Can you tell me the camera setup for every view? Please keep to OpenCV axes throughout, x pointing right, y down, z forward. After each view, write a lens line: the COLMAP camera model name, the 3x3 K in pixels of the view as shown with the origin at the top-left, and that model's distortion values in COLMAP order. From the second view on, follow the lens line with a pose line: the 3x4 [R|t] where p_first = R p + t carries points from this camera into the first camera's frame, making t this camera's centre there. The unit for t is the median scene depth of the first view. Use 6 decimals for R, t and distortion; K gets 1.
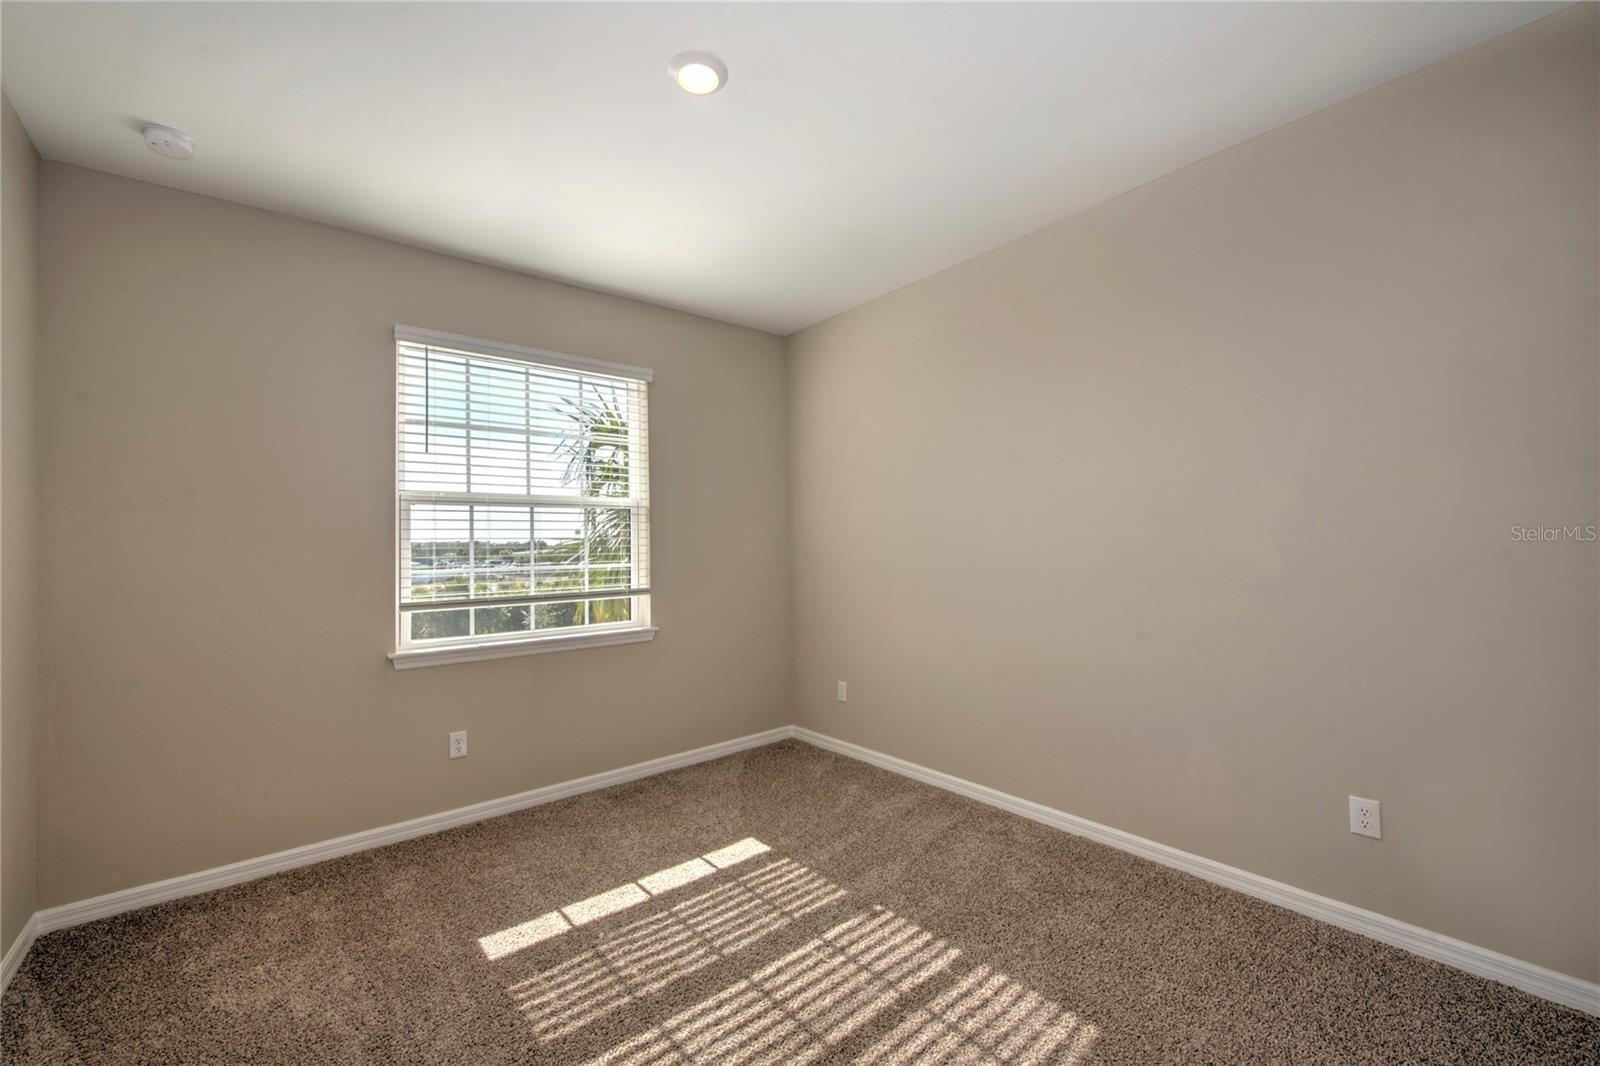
lens RADIAL K [[657.1, 0, 800.0], [0, 657.1, 533.0], [0, 0, 1]] dist [-0.001749, -0.000280]
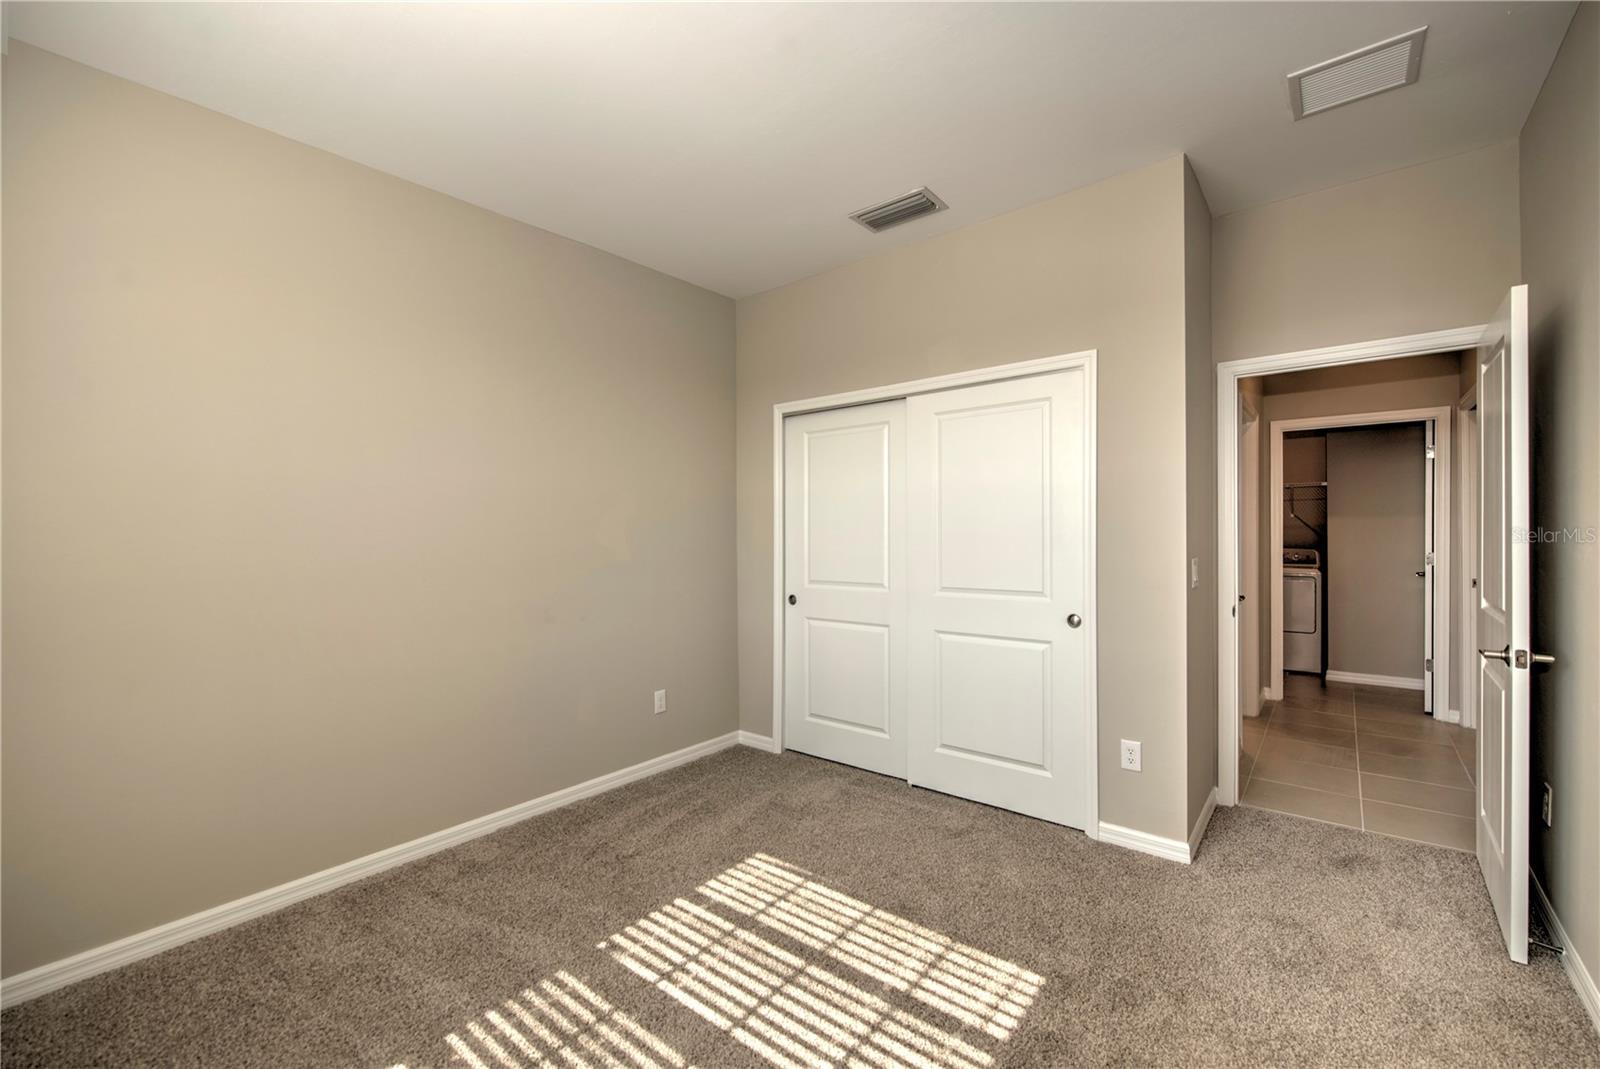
lens RADIAL K [[657.1, 0, 800.0], [0, 657.1, 534.5], [0, 0, 1]] dist [-0.001749, -0.000280]
pose [[-0.195143, 0.018411, 0.980602, -0.880895], [0.003484, 0.999830, -0.018079, 0.038797], [-0.980769, -0.000112, -0.195174, 0.992004]]
